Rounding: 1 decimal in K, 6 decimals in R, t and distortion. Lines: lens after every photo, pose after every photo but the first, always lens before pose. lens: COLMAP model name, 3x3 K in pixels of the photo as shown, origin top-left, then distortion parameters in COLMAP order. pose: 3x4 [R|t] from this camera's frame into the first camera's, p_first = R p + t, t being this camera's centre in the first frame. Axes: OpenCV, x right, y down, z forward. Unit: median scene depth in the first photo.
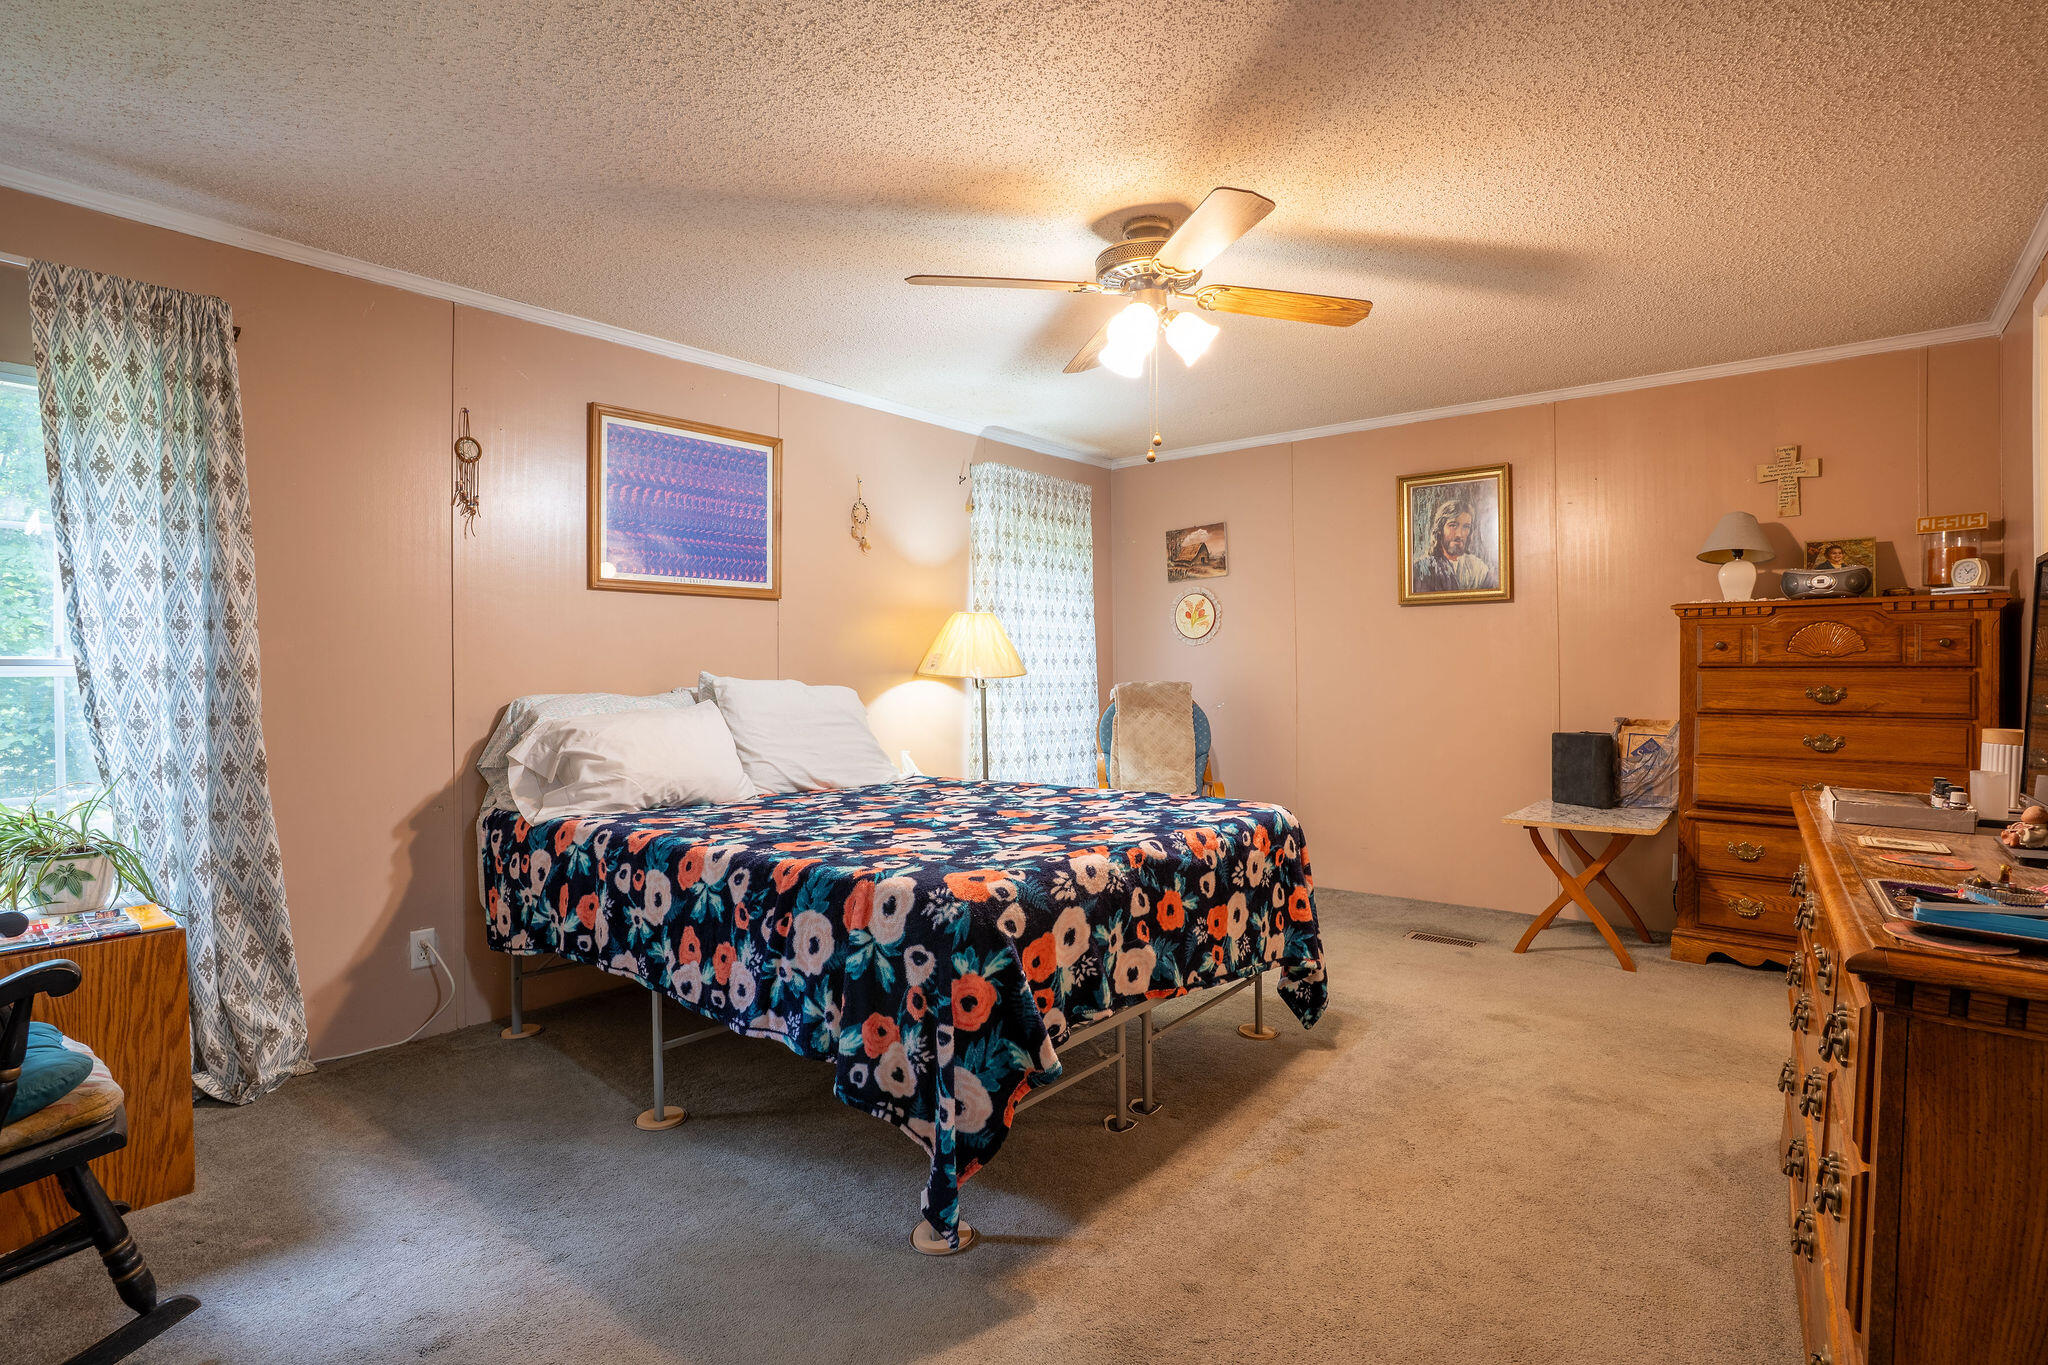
lens RADIAL K [[1000.0, 0, 1018.2], [0, 1000.0, 674.2], [0, 0, 1]] dist [-0.070250, 0.029425]
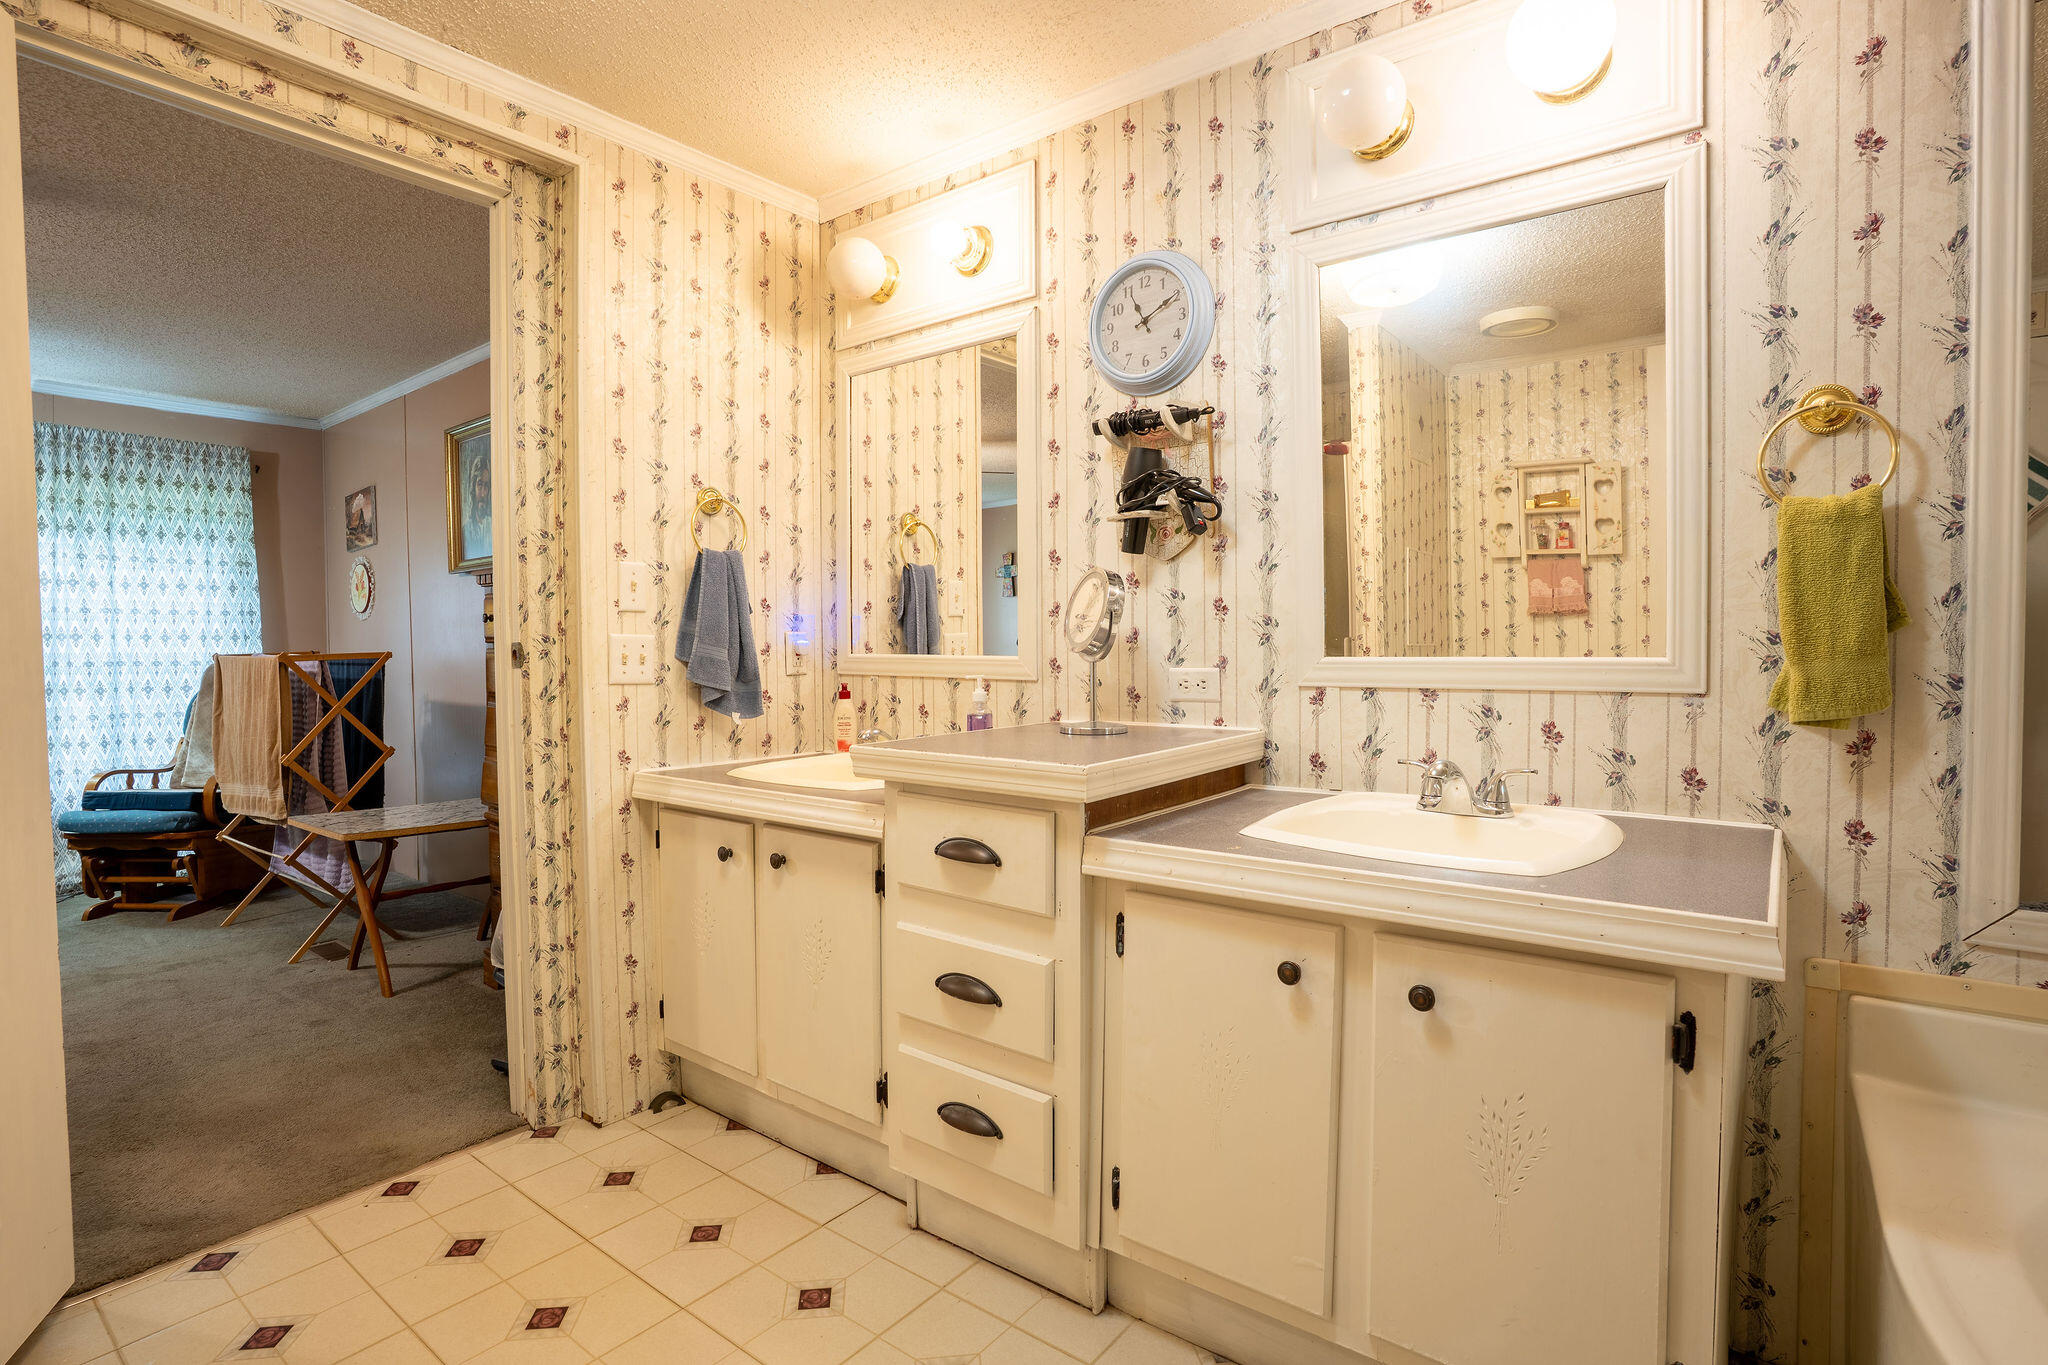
lens RADIAL K [[1000.0, 0, 1018.2], [0, 1000.0, 674.2], [0, 0, 1]] dist [-0.070250, 0.029425]
pose [[0.999495, 0.002570, 0.031668, 1.657495], [-0.003446, 0.999612, 0.027645, -0.013941], [-0.031584, -0.027740, 0.999116, 0.181696]]
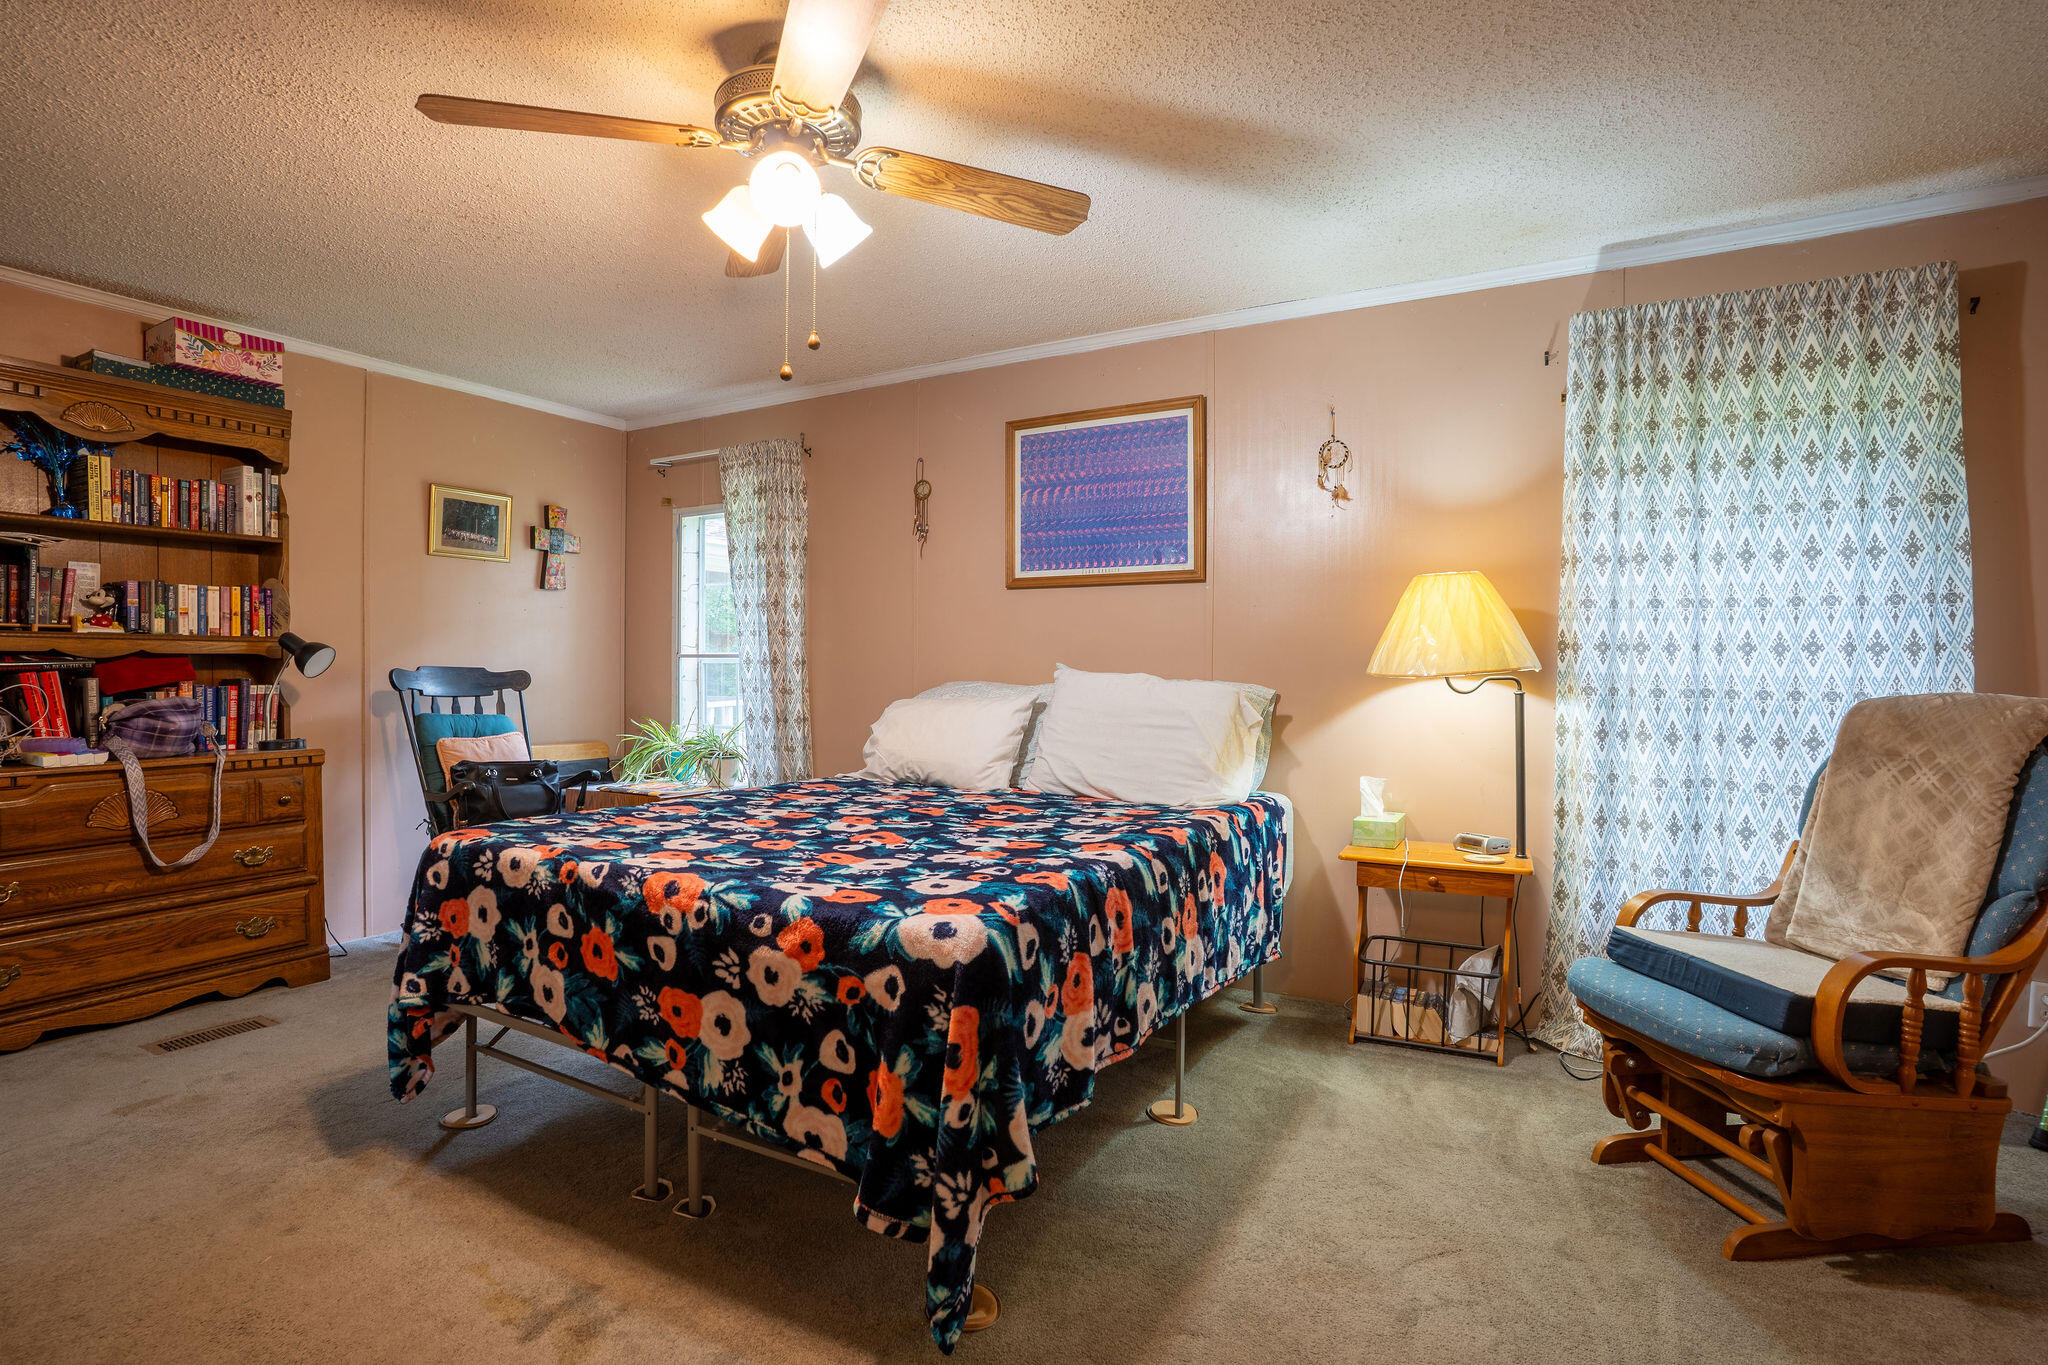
lens RADIAL K [[1000.0, 0, 1018.2], [0, 1000.0, 674.2], [0, 0, 1]] dist [-0.070250, 0.029425]
pose [[0.168554, 0.017564, -0.985536, 0.948077], [-0.007686, 0.999834, 0.016504, -0.010712], [0.985662, 0.004793, 0.168661, 1.121206]]
